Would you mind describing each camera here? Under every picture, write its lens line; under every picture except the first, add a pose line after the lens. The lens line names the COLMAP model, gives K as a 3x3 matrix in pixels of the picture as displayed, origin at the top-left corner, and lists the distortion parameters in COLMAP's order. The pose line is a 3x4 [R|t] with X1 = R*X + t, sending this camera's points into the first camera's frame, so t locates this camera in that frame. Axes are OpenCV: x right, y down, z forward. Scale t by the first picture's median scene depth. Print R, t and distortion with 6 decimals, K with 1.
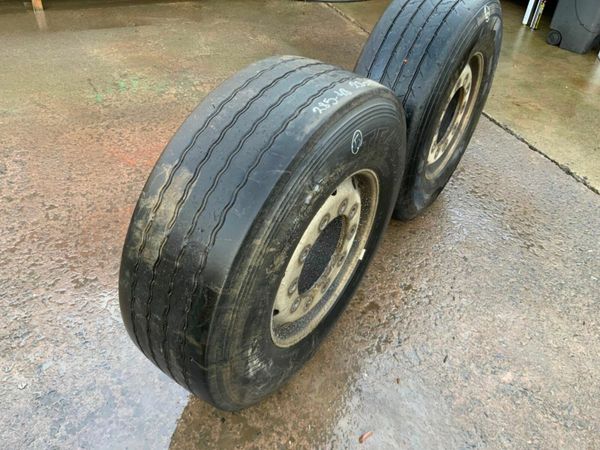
lens RADIAL K [[496.8, 0, 301.5], [0, 496.8, 225.4], [0, 0, 1]] dist [0.062645, -0.115721]
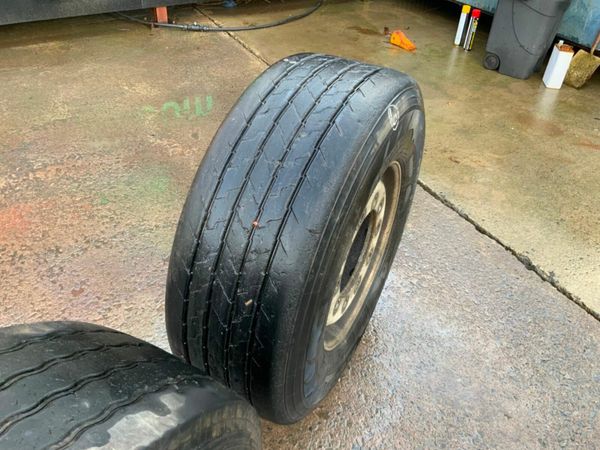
lens RADIAL K [[496.8, 0, 297.1], [0, 496.8, 220.8], [0, 0, 1]] dist [0.062645, -0.115721]
pose [[0.993248, -0.085000, 0.078947, 0.126799], [0.085664, 0.996311, -0.005056, -0.196104], [-0.078226, 0.011785, 0.996866, 0.265346]]
